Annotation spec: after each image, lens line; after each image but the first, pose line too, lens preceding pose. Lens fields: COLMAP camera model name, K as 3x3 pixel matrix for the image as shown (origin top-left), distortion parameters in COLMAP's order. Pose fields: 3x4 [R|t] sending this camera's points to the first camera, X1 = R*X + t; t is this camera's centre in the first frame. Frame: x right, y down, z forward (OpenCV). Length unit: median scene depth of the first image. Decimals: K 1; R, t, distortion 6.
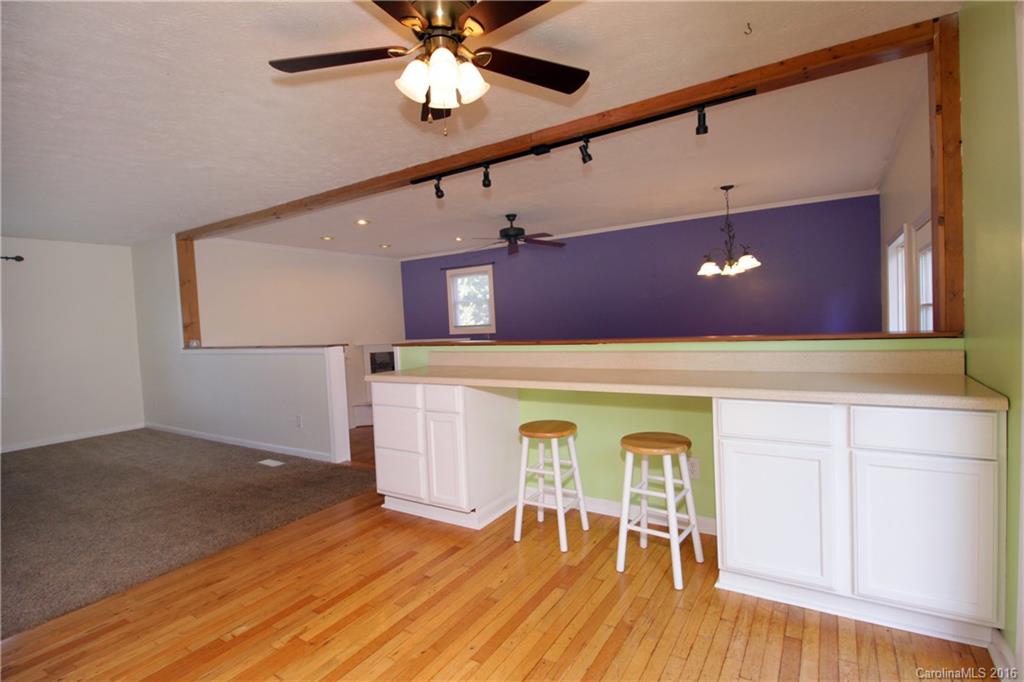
lens RADIAL K [[474.2, 0, 511.2], [0, 474.2, 338.6], [0, 0, 1]] dist [-0.011943, -0.002932]
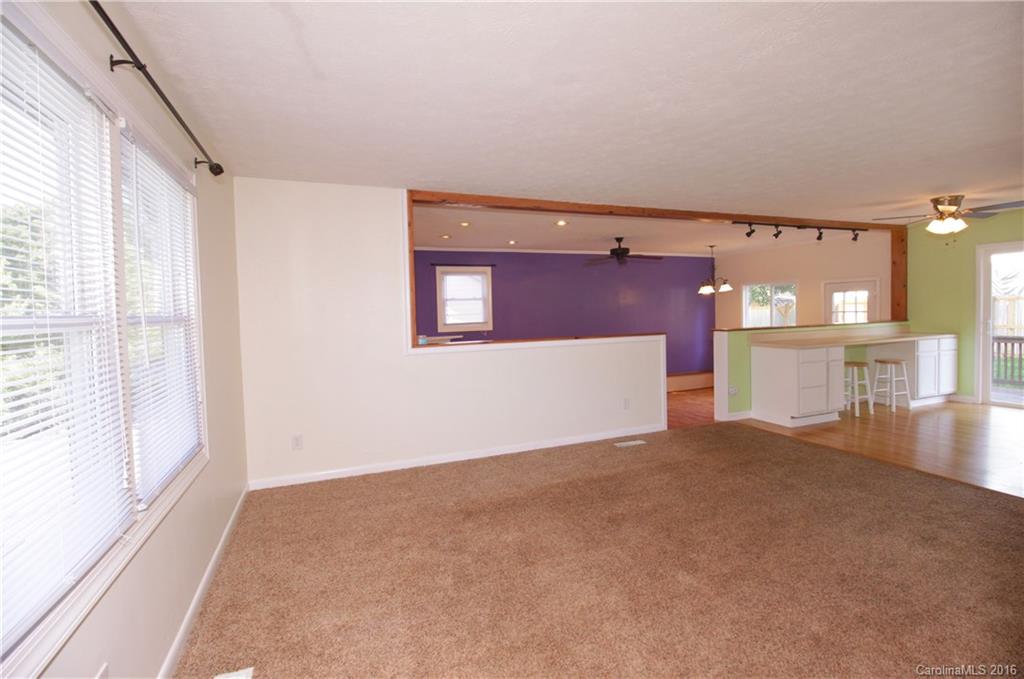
lens RADIAL K [[474.2, 0, 504.4], [0, 474.2, 330.1], [0, 0, 1]] dist [-0.011943, -0.002932]
pose [[0.602746, -0.002973, 0.797927, -1.191755], [0.029013, 0.999413, -0.018192, 0.011630], [-0.797405, 0.034115, 0.602479, 0.441255]]
